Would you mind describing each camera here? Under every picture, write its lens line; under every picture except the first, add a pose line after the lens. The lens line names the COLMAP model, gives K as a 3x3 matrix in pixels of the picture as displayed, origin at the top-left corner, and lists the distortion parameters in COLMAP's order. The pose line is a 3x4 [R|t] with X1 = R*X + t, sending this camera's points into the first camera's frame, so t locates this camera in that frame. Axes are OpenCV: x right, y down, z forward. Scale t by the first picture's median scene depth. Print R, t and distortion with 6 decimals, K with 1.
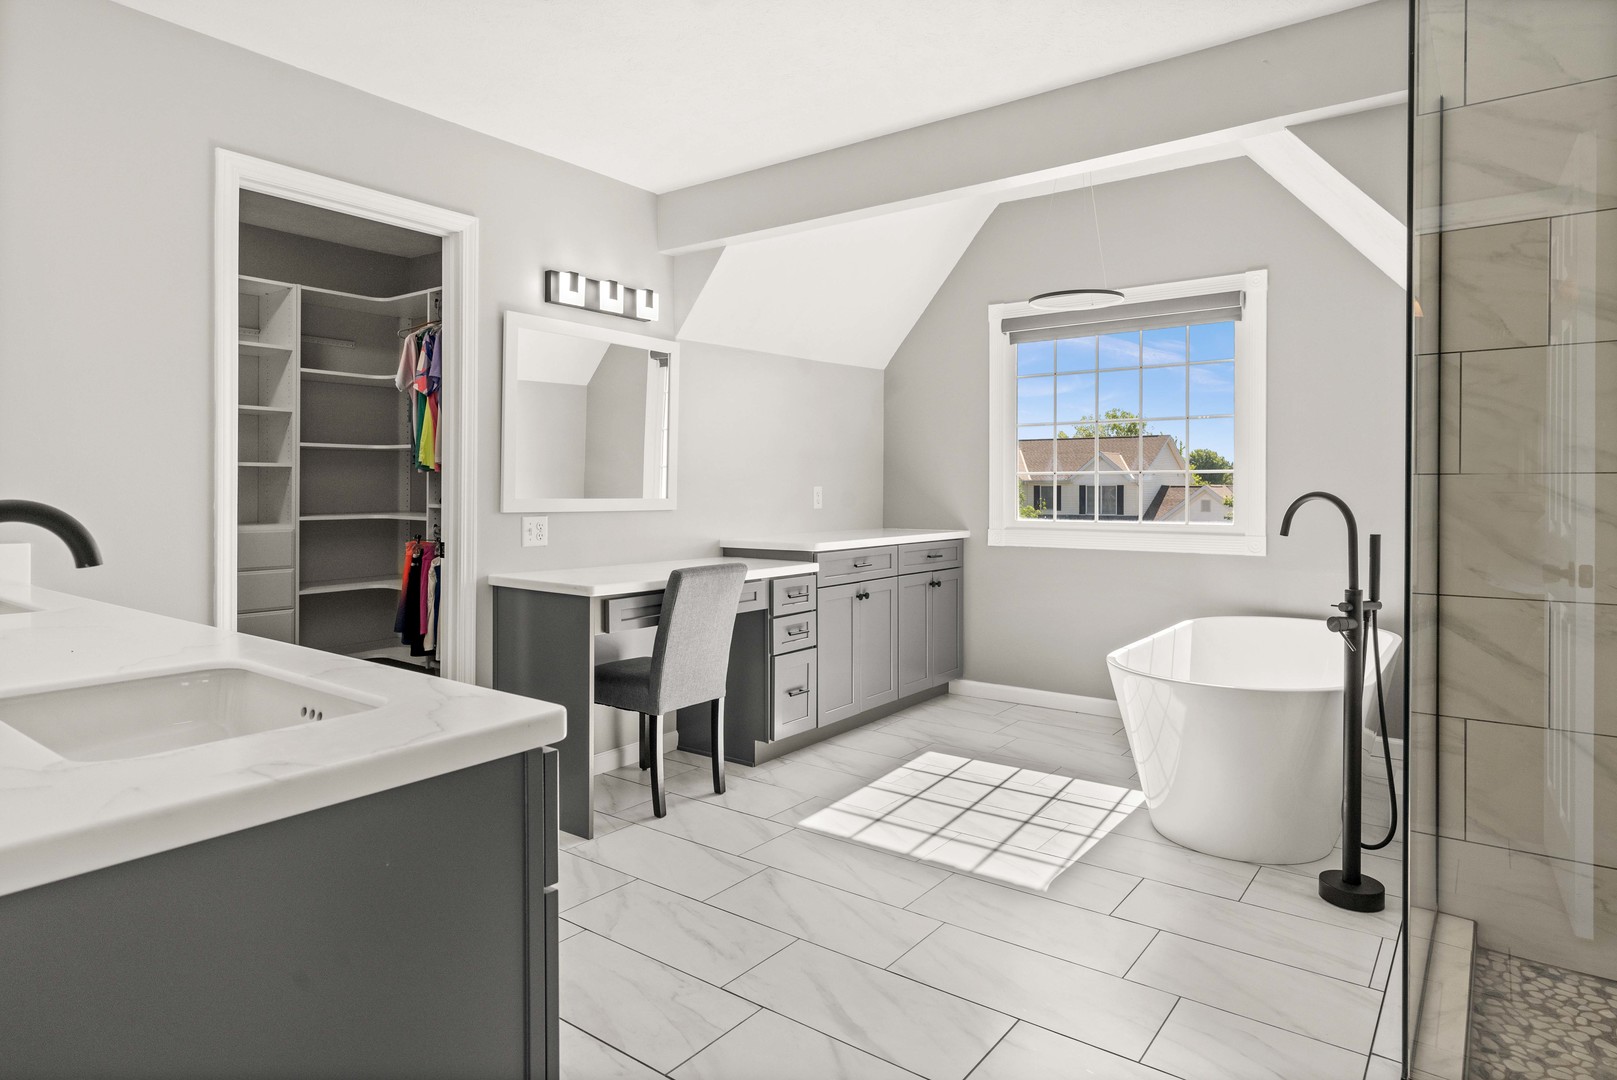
lens RADIAL K [[923.8, 0, 805.8], [0, 923.8, 505.6], [0, 0, 1]] dist [-0.004965, -0.000931]
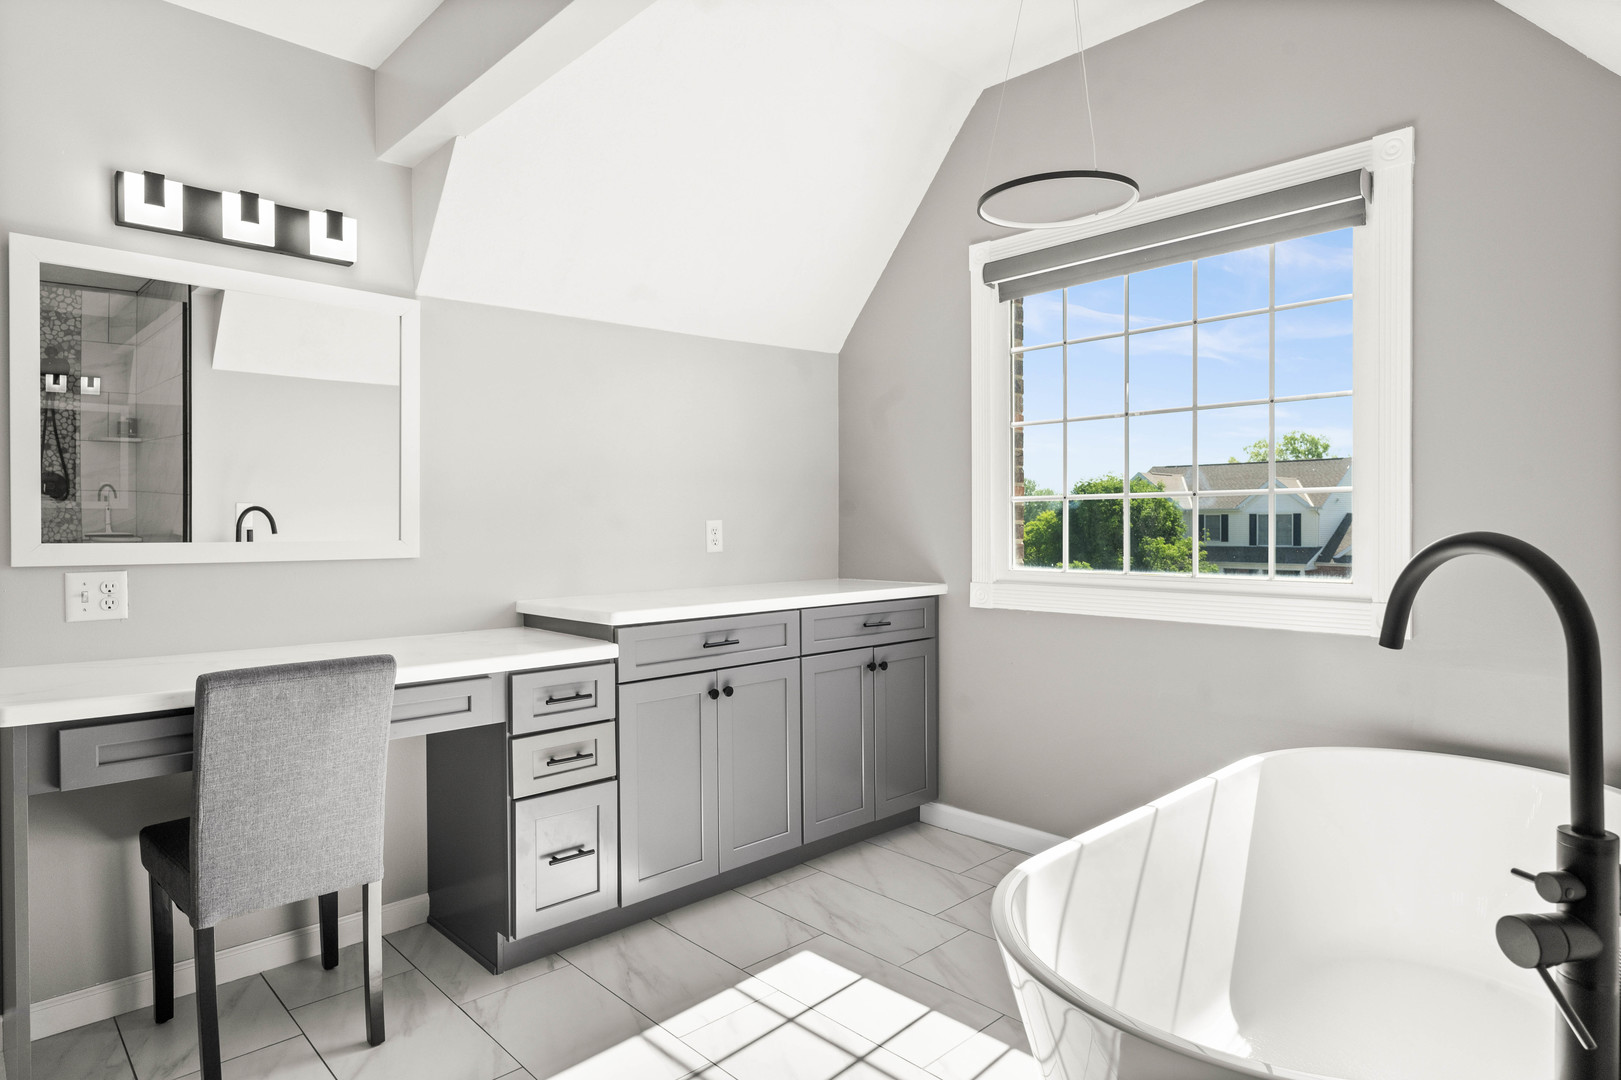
lens RADIAL K [[914.7, 0, 816.8], [0, 914.7, 539.8], [0, 0, 1]] dist [-0.004700, 0.000425]
pose [[0.986424, -0.001285, -0.164214, 0.230820], [0.001913, 0.999991, 0.003666, -0.009266], [0.164208, -0.003930, 0.986418, 0.389240]]
